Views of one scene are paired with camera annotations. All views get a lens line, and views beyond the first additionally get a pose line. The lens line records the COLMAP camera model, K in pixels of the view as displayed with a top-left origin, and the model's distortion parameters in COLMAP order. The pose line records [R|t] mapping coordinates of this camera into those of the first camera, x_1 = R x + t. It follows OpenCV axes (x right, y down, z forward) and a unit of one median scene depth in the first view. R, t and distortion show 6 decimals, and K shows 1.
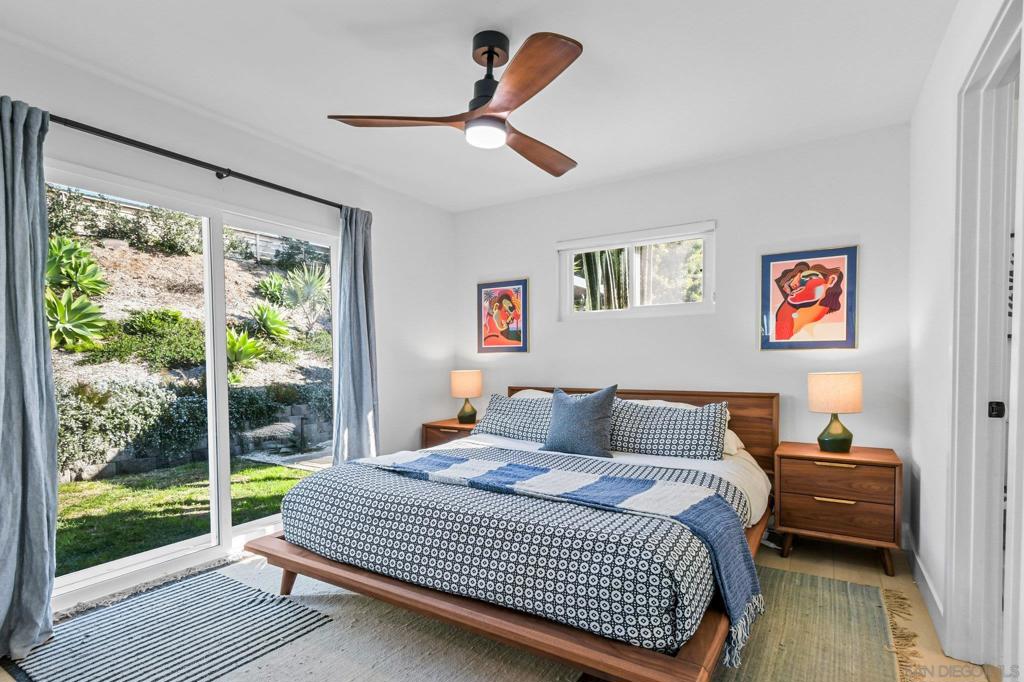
lens RADIAL K [[498.7, 0, 512.0], [0, 498.7, 369.6], [0, 0, 1]] dist [-0.006908, -0.000395]
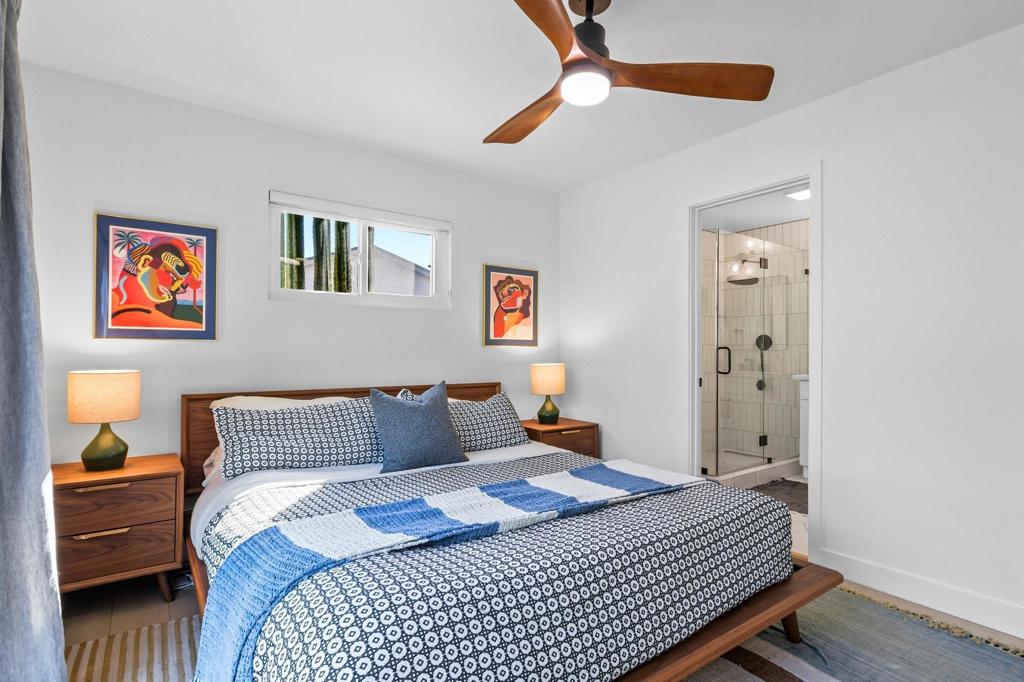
lens RADIAL K [[498.7, 0, 510.9], [0, 498.7, 349.1], [0, 0, 1]] dist [-0.006908, -0.000395]
pose [[0.382540, 0.011651, 0.923865, -0.560937], [0.007138, 0.999853, -0.015565, -0.013093], [-0.923911, 0.012548, 0.382401, 0.511639]]
